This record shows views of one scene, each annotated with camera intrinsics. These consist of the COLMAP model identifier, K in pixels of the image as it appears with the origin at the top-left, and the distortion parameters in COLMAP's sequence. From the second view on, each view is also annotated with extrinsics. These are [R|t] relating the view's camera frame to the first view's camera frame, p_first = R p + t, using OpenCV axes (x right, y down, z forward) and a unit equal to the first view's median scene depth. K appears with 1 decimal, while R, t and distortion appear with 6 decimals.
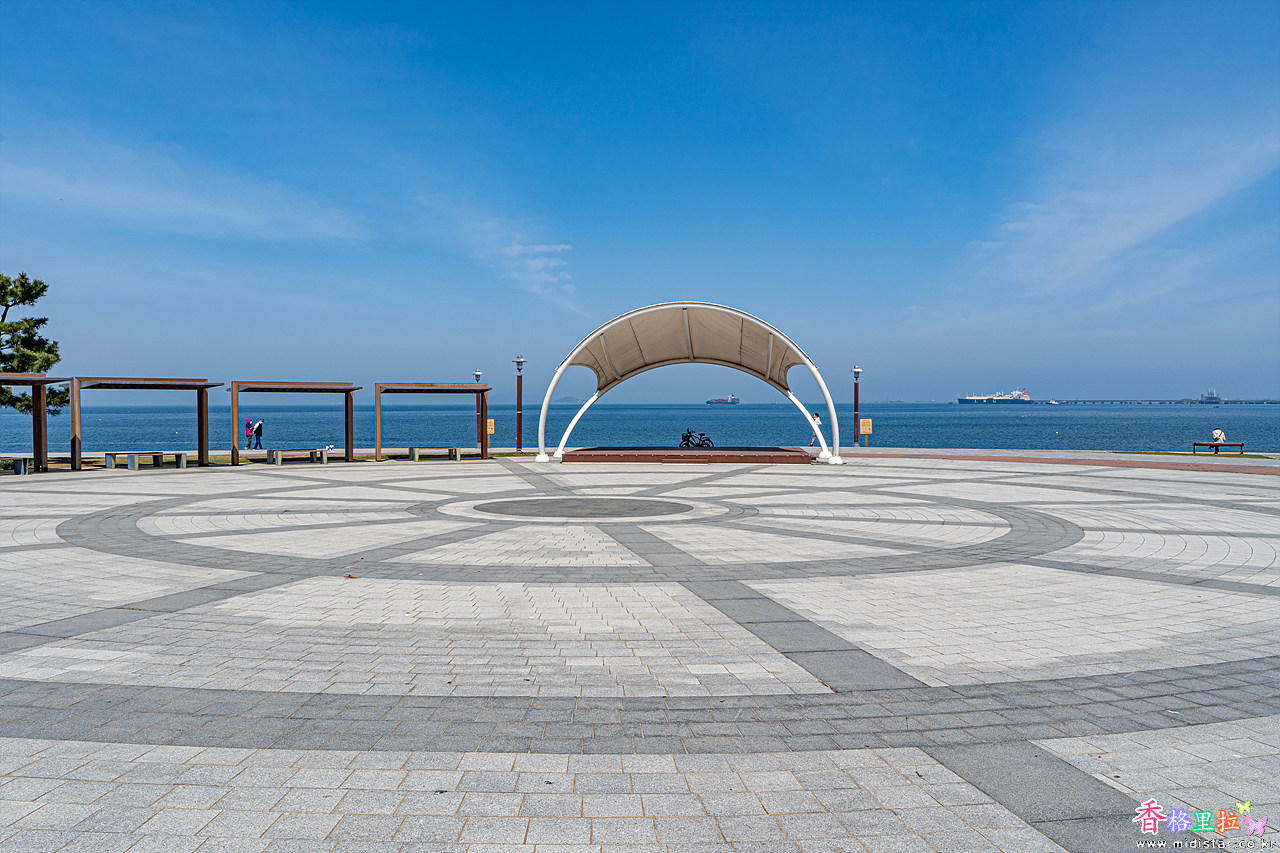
lens RADIAL K [[1089.8, 0, 640.0], [0, 1089.8, 426.5], [0, 0, 1]] dist [-0.008569, 0.007164]
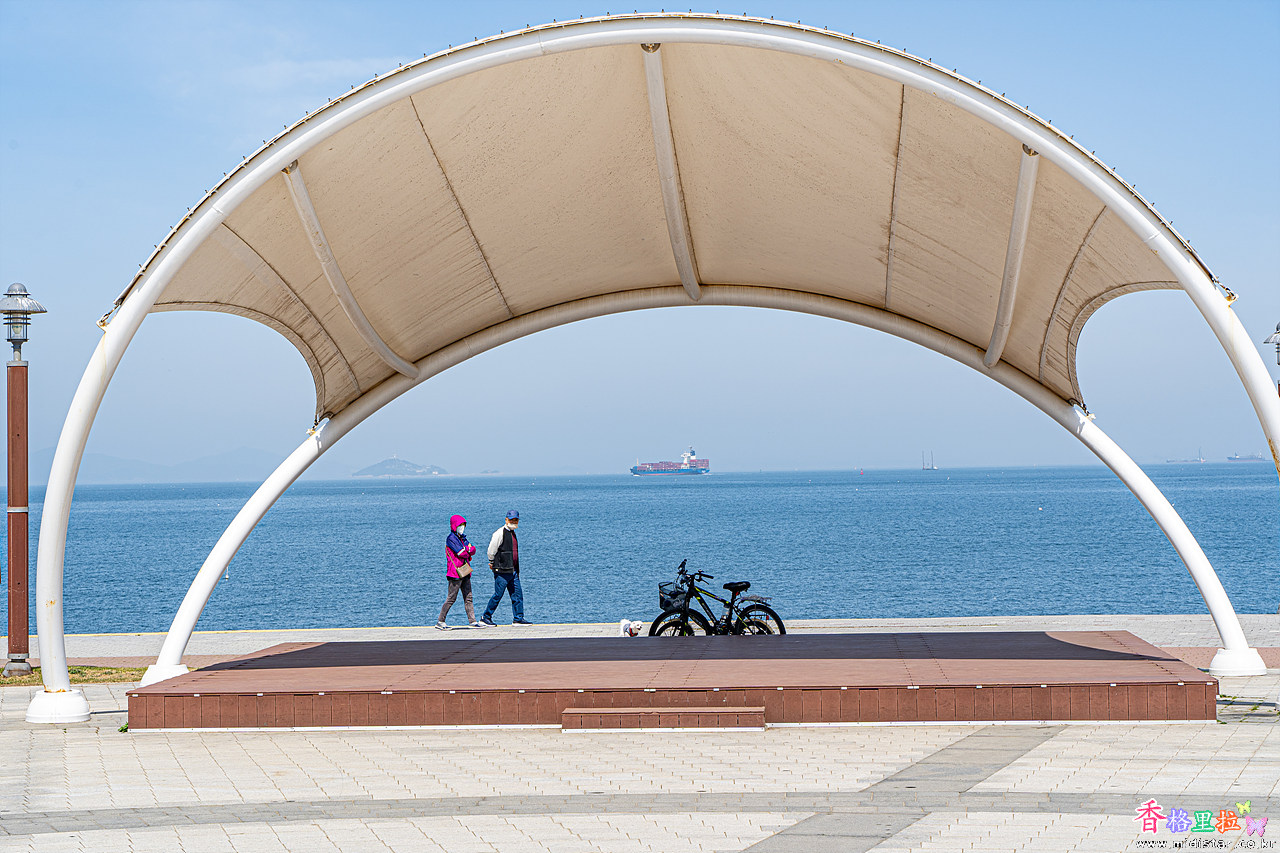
lens RADIAL K [[2776.9, 0, 640.0], [0, 2776.9, 426.5], [0, 0, 1]] dist [-0.023989, -0.066202]
pose [[0.999675, -0.015420, 0.020301, 0.022385], [0.016206, 0.999104, -0.039106, -0.005170], [-0.019680, 0.039422, 0.999029, 0.366801]]
